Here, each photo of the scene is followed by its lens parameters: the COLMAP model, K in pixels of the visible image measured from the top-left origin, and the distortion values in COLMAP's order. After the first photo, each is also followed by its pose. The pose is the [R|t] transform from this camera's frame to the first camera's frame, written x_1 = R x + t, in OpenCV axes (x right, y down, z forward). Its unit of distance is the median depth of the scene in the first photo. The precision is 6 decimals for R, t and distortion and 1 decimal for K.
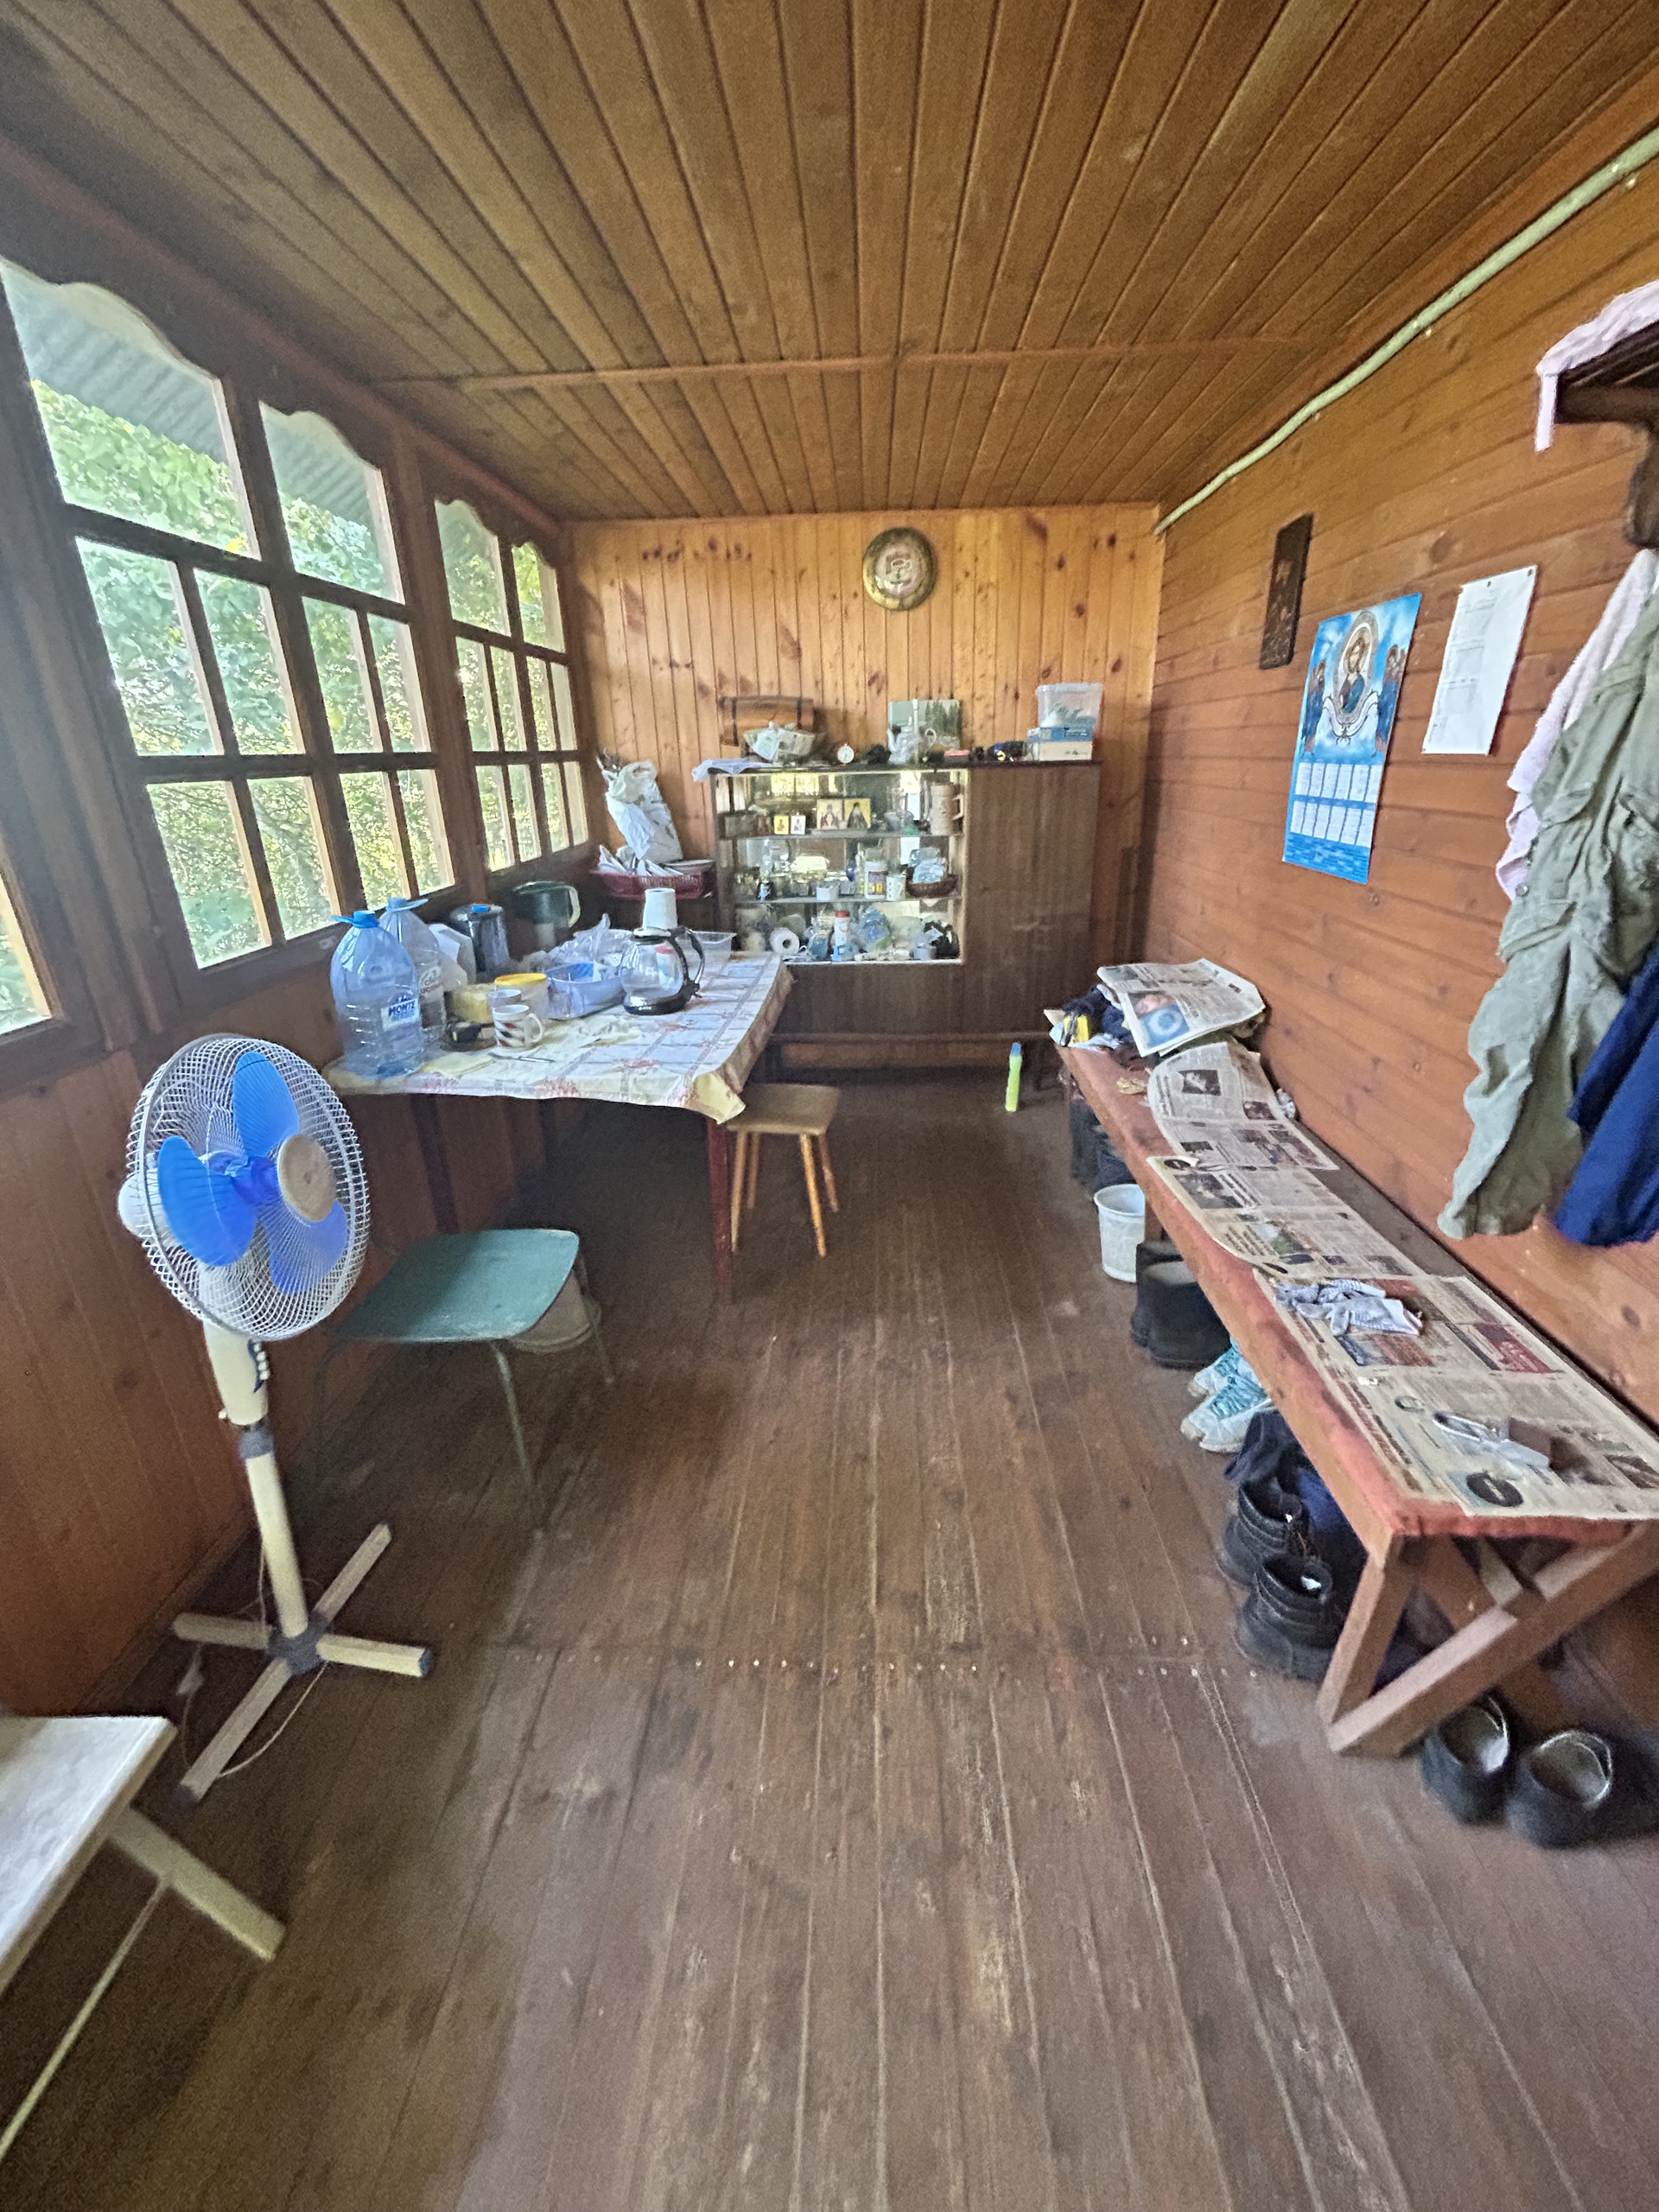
lens RADIAL K [[890.7, 0, 839.5], [0, 890.7, 1102.9], [0, 0, 1]] dist [0.002819, 0.000276]
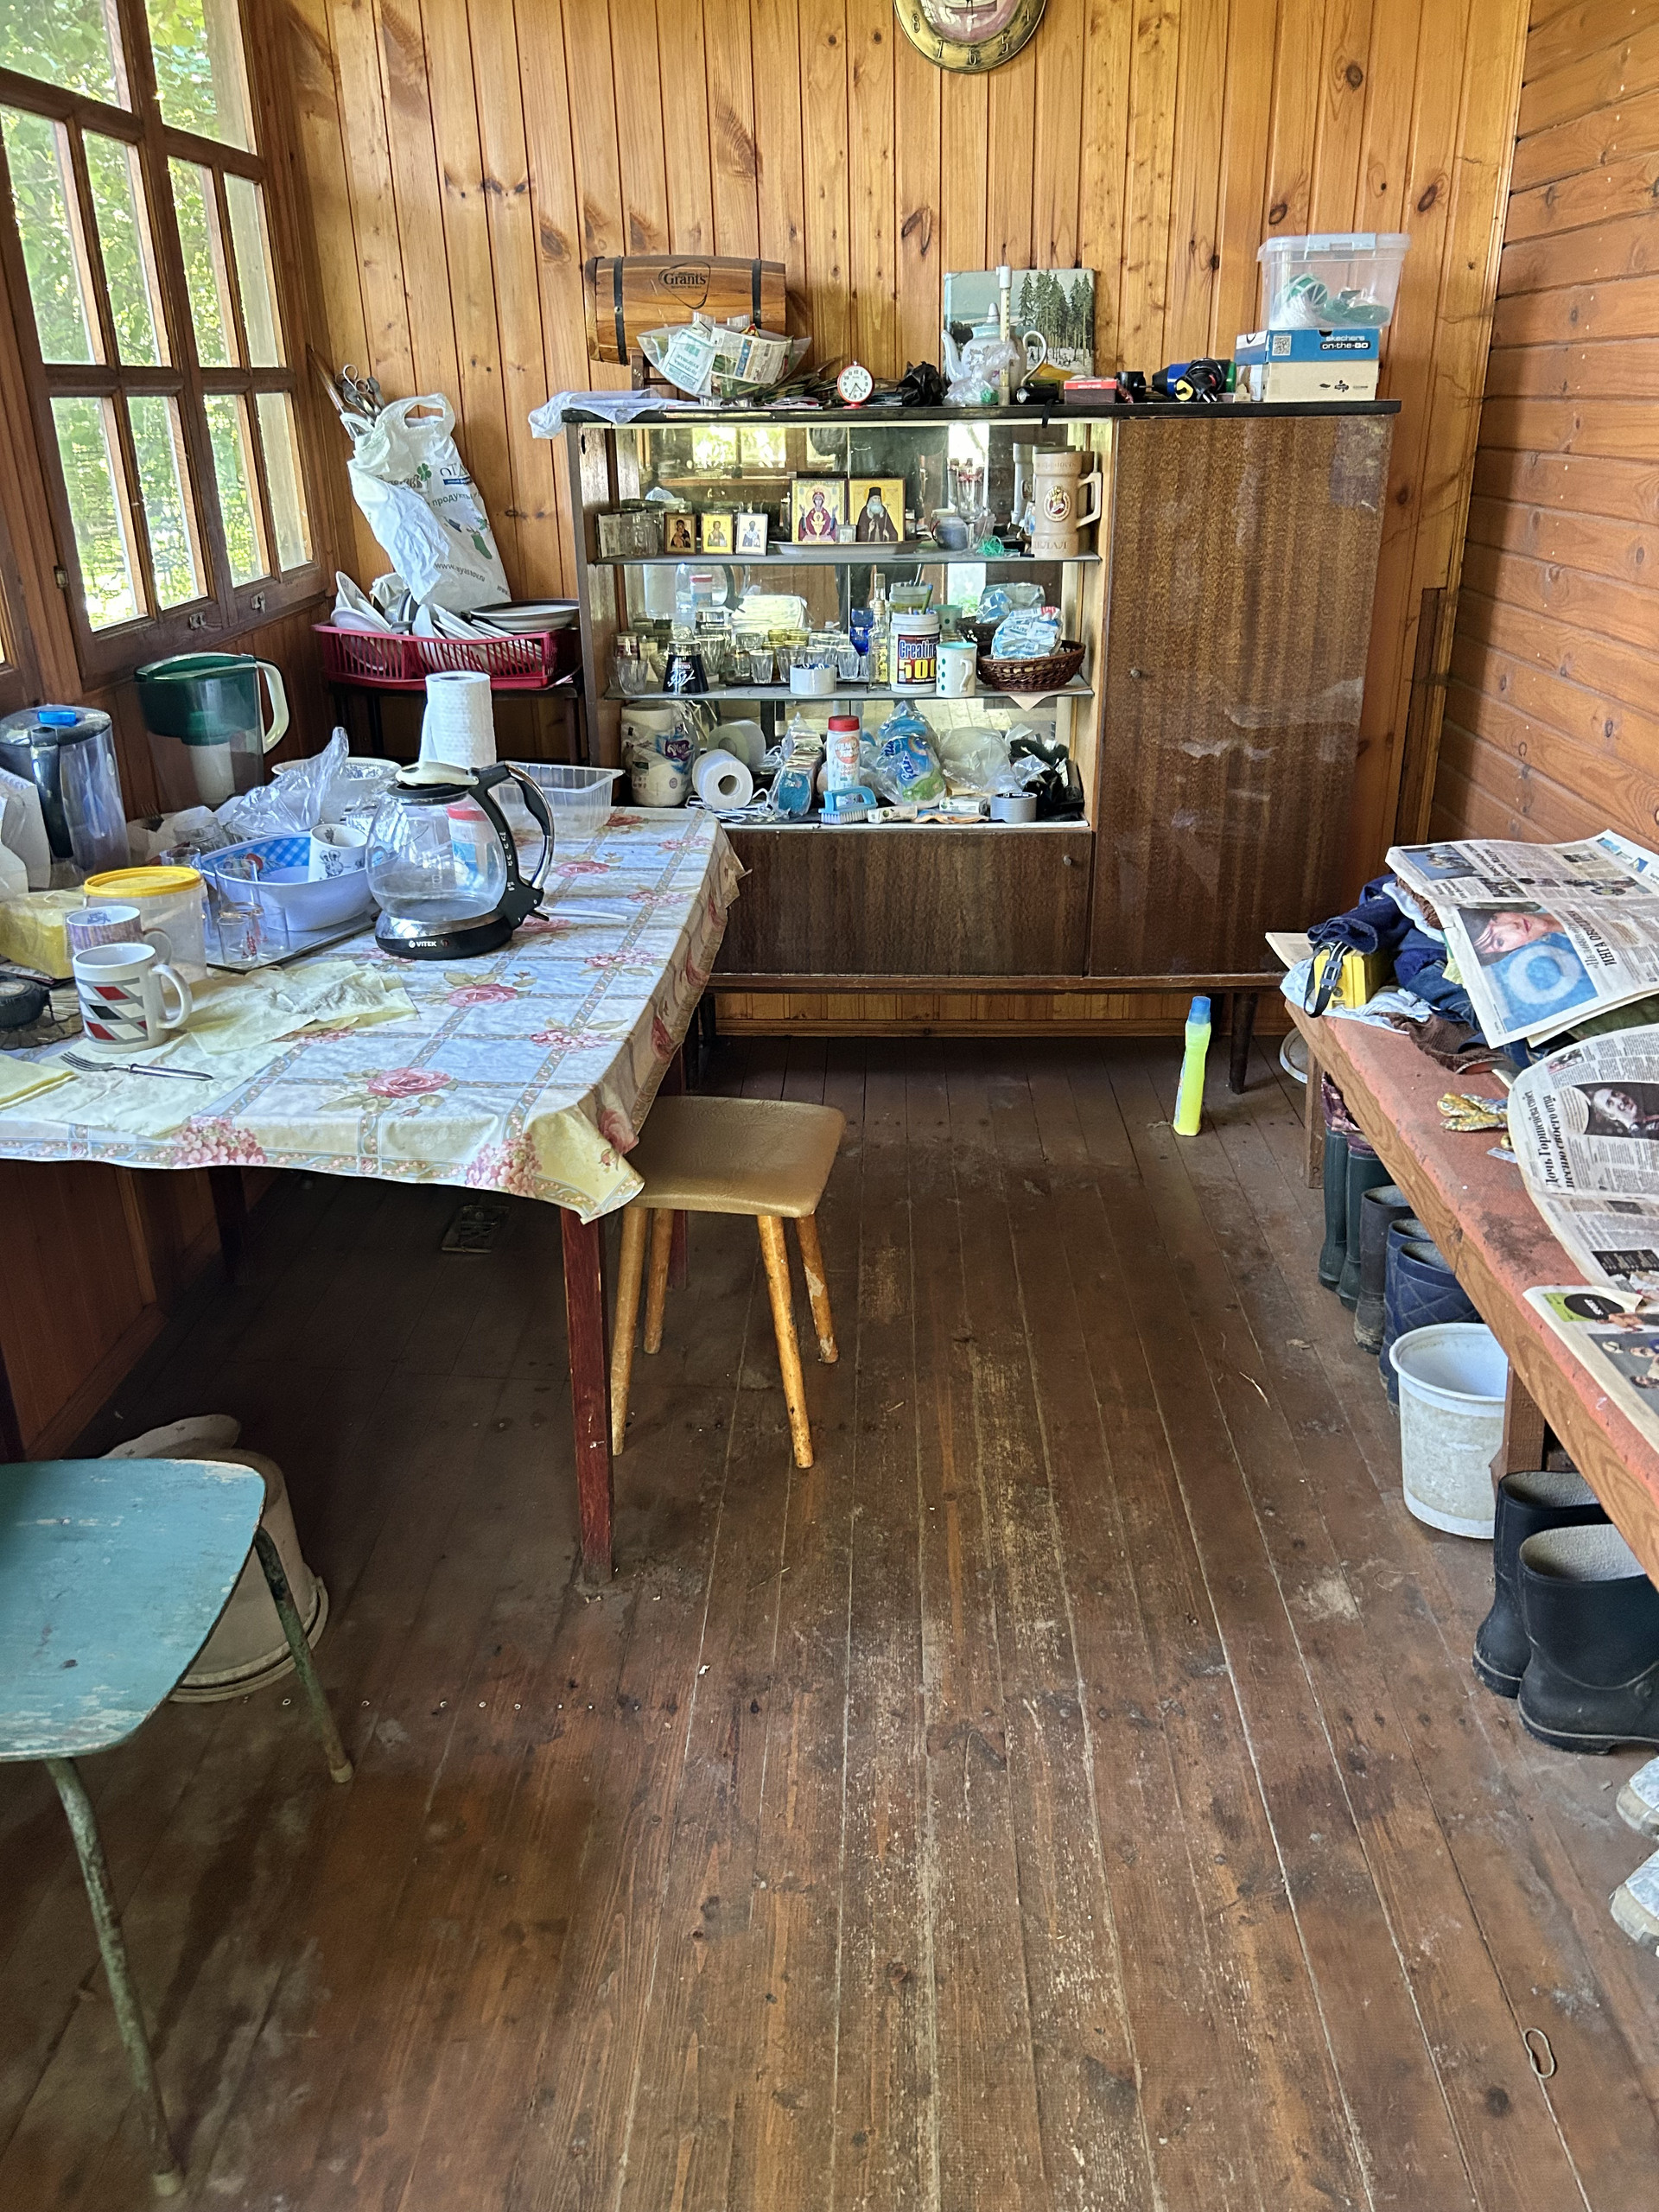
lens RADIAL K [[1629.2, 0, 829.5], [0, 1629.2, 1106.0], [0, 0, 1]] dist [0.021238, -0.002367]
pose [[0.999902, 0.006700, 0.012322, -0.015960], [-0.007179, 0.999205, 0.039214, -0.047096], [-0.012050, -0.039299, 0.999155, 0.130244]]
